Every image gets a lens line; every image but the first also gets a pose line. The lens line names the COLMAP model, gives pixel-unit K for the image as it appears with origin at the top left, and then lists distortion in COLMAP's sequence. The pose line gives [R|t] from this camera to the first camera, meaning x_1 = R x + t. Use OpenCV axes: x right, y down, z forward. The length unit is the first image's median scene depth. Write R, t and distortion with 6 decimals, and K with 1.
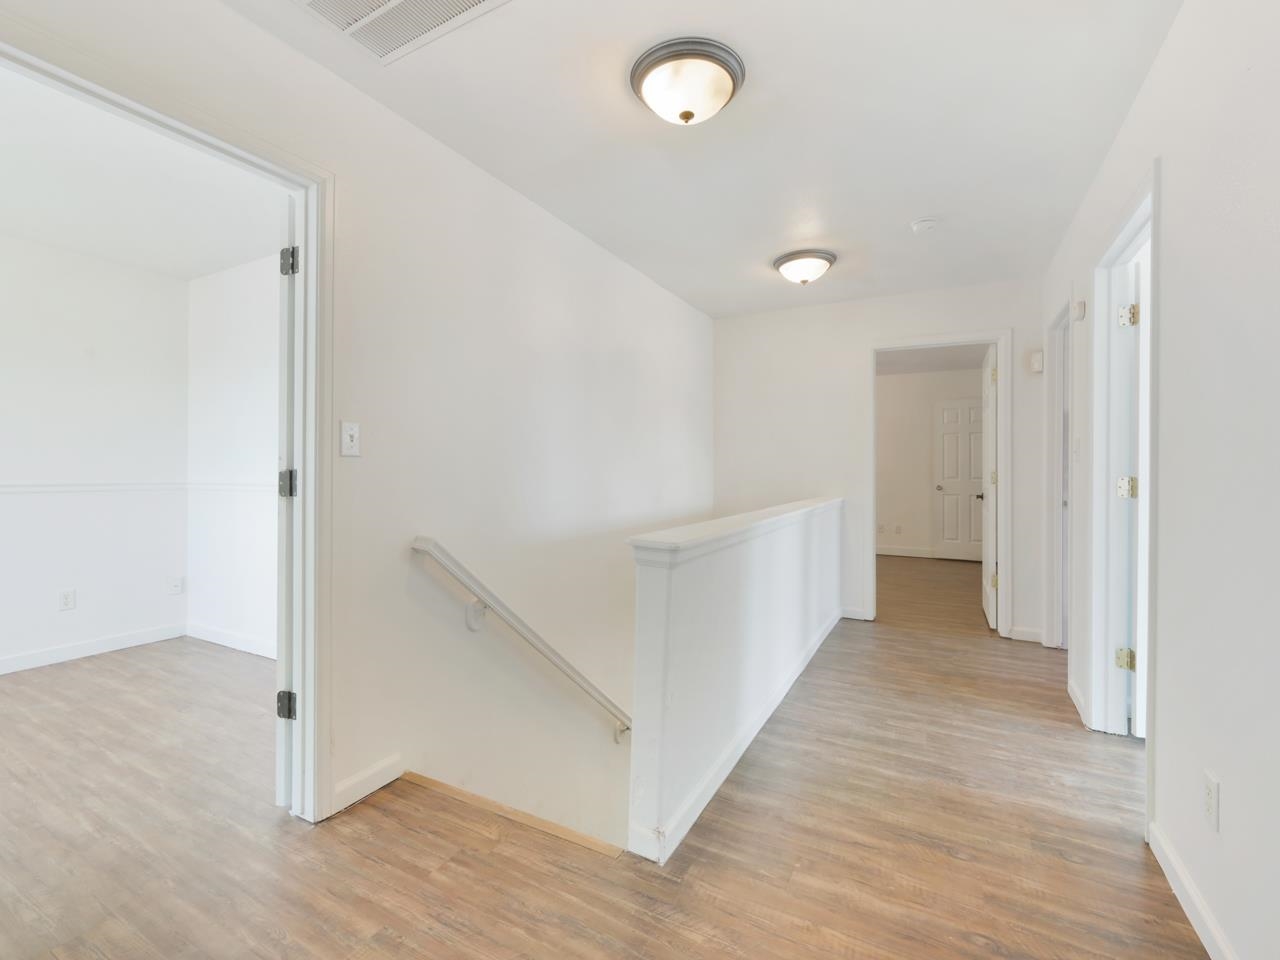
lens RADIAL K [[564.2, 0, 636.1], [0, 564.2, 475.8], [0, 0, 1]] dist [0.008416, 0.001346]
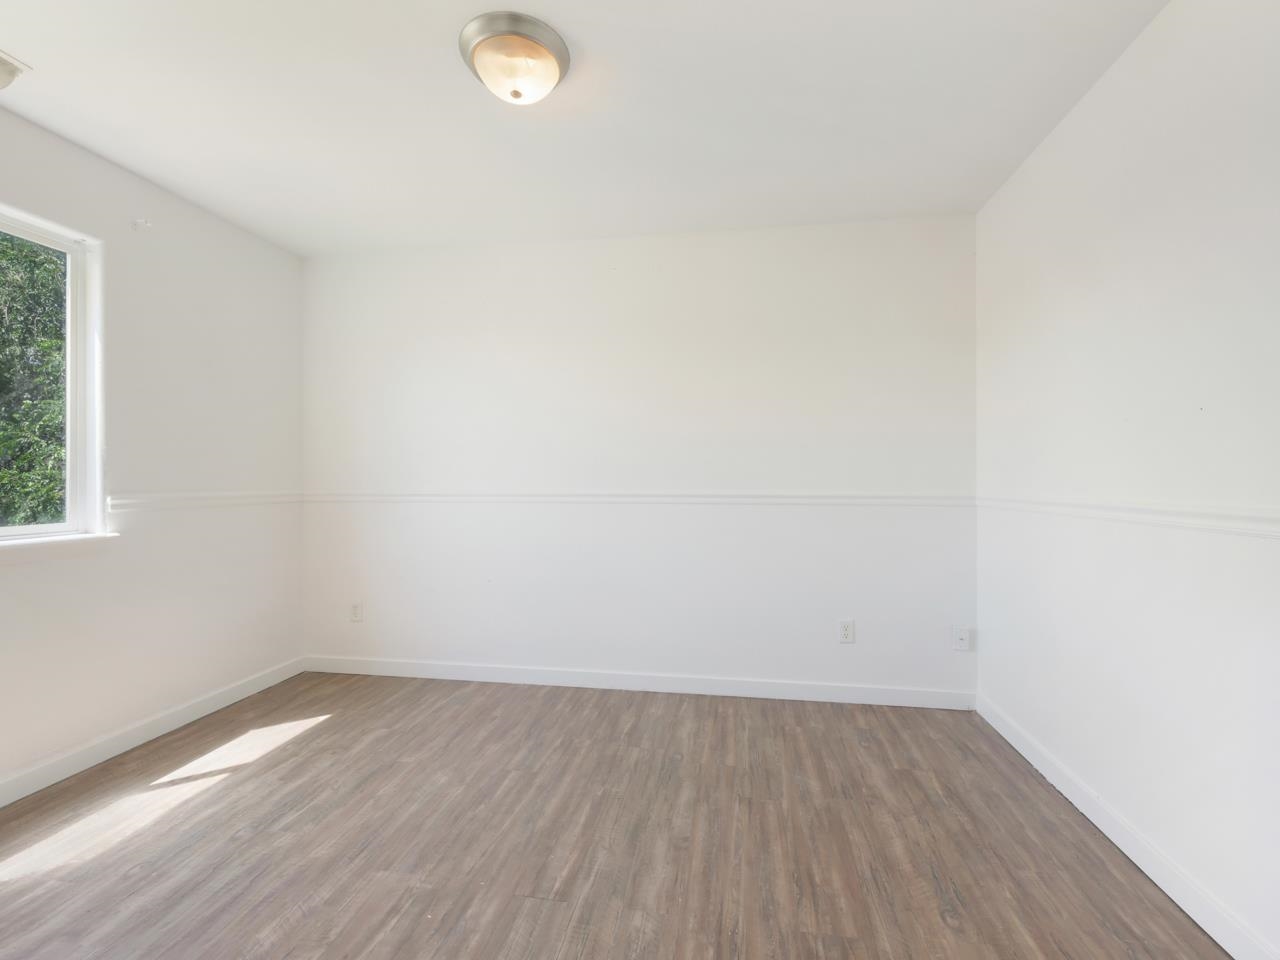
lens RADIAL K [[564.2, 0, 638.7], [0, 564.2, 480.2], [0, 0, 1]] dist [0.008416, 0.001346]
pose [[0.328309, -0.001158, -0.944570, -0.350979], [-0.015450, 0.999859, -0.006596, 0.004061], [0.944444, 0.016760, 0.328245, 0.489609]]
